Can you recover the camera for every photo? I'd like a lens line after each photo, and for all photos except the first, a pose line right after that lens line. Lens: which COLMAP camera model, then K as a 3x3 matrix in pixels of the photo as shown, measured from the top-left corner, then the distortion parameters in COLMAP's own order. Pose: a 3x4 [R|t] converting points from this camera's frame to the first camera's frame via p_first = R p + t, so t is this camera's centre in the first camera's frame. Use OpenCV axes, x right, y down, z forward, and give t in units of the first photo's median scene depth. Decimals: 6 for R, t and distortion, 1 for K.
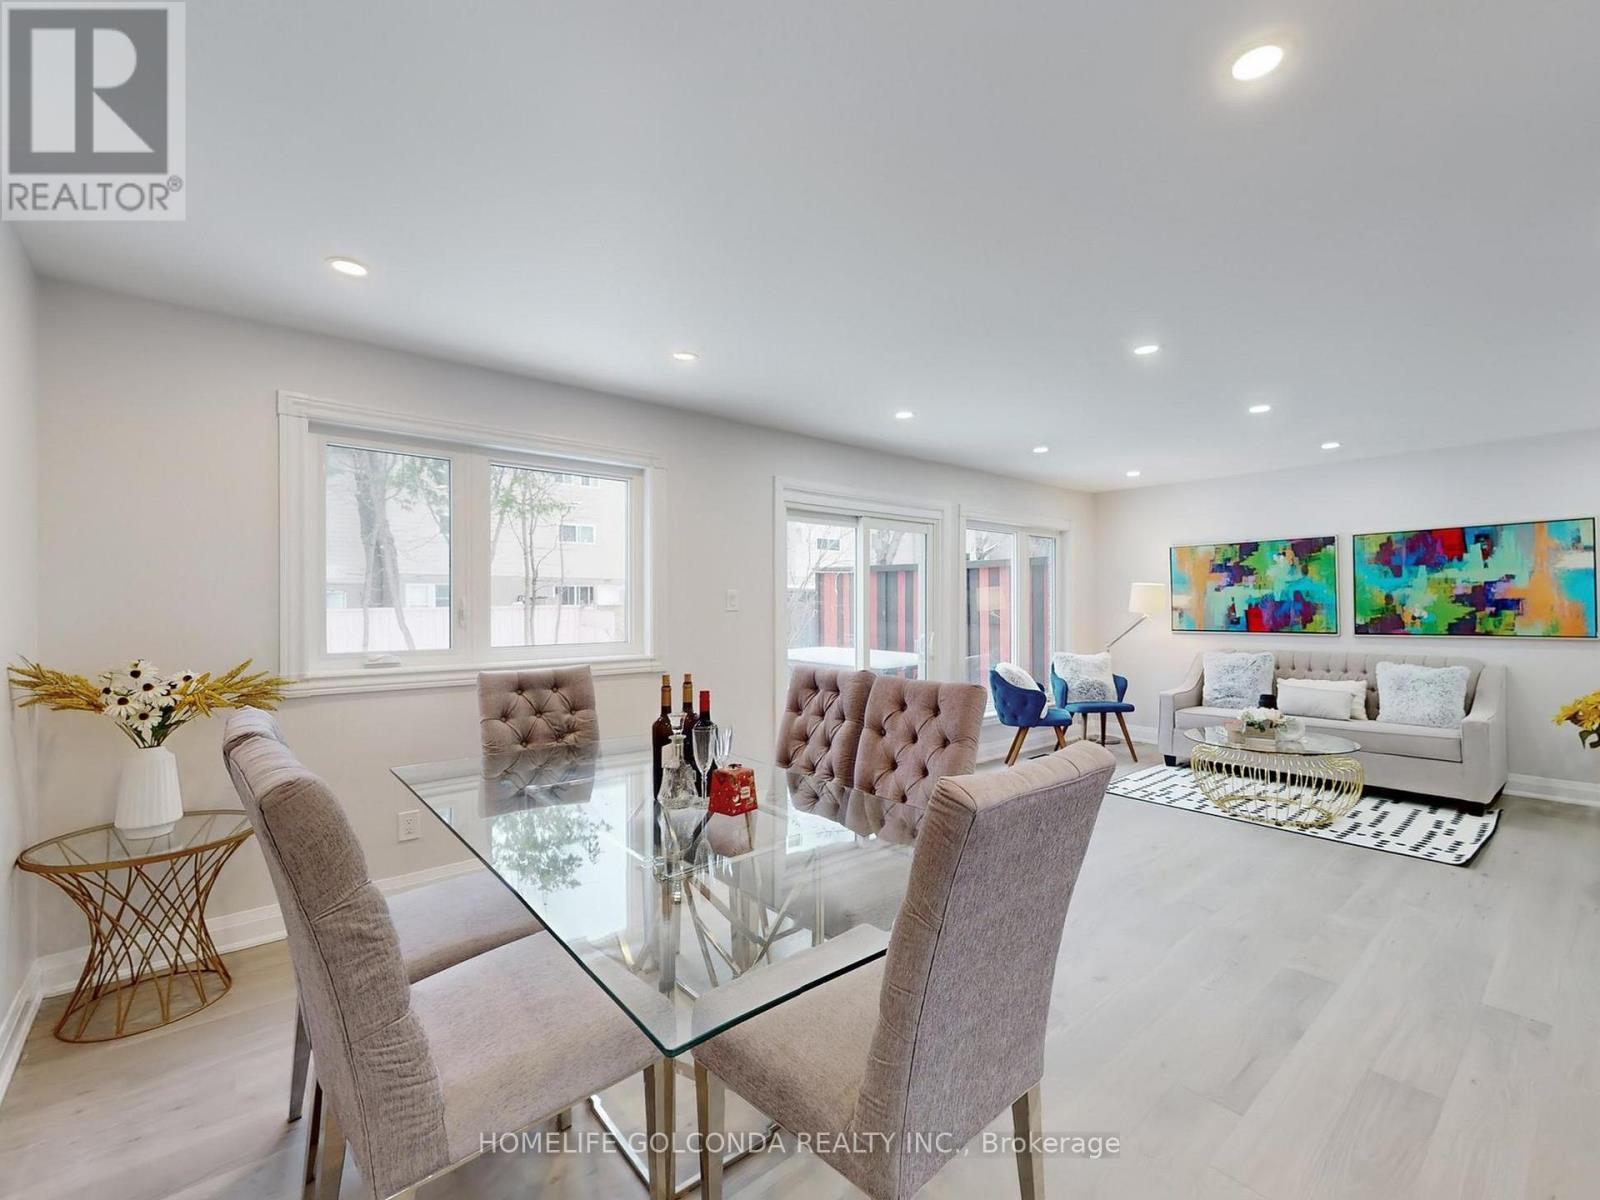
lens RADIAL K [[673.8, 0, 801.3], [0, 673.8, 601.0], [0, 0, 1]] dist [-0.000301, -0.000101]
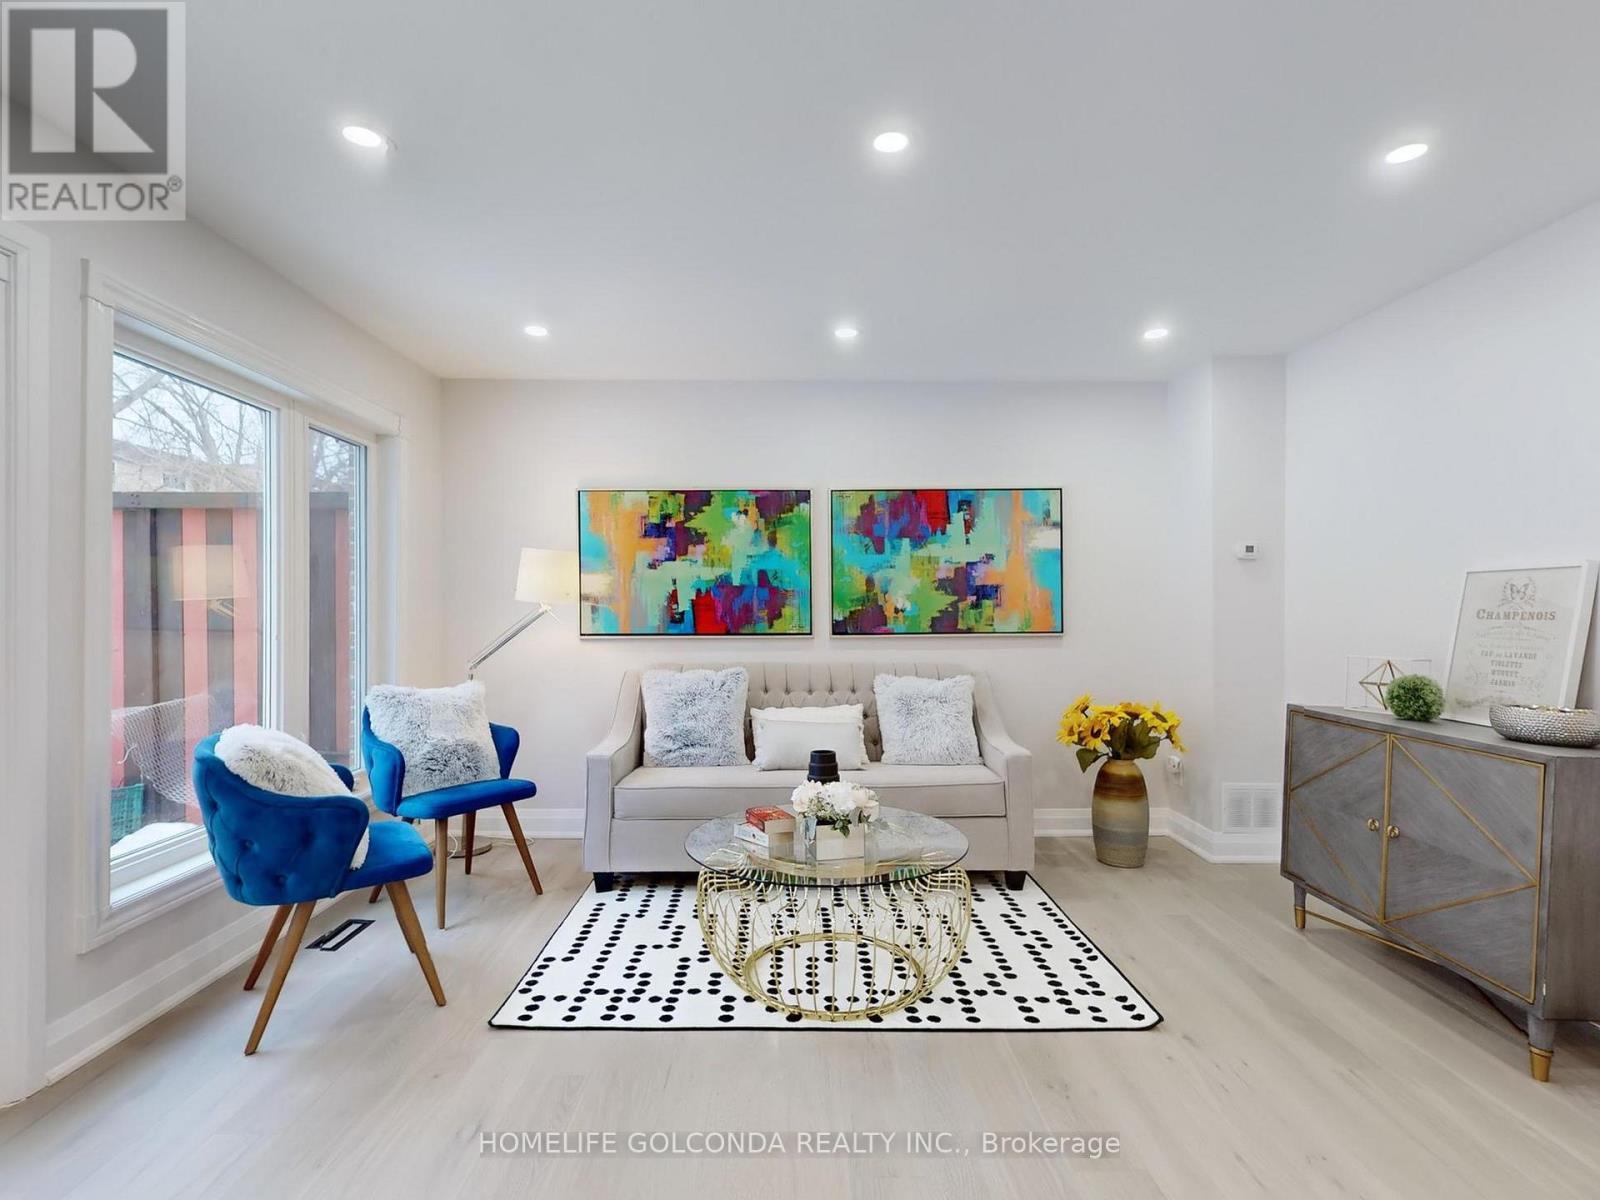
lens RADIAL K [[800.7, 0, 773.0], [0, 800.7, 621.9], [0, 0, 1]] dist [0.002834, 0.000840]
pose [[0.643385, -0.004085, 0.765532, 0.155758], [-0.010173, 0.999852, 0.013885, 0.024652], [-0.765476, -0.016721, 0.643248, 0.507935]]
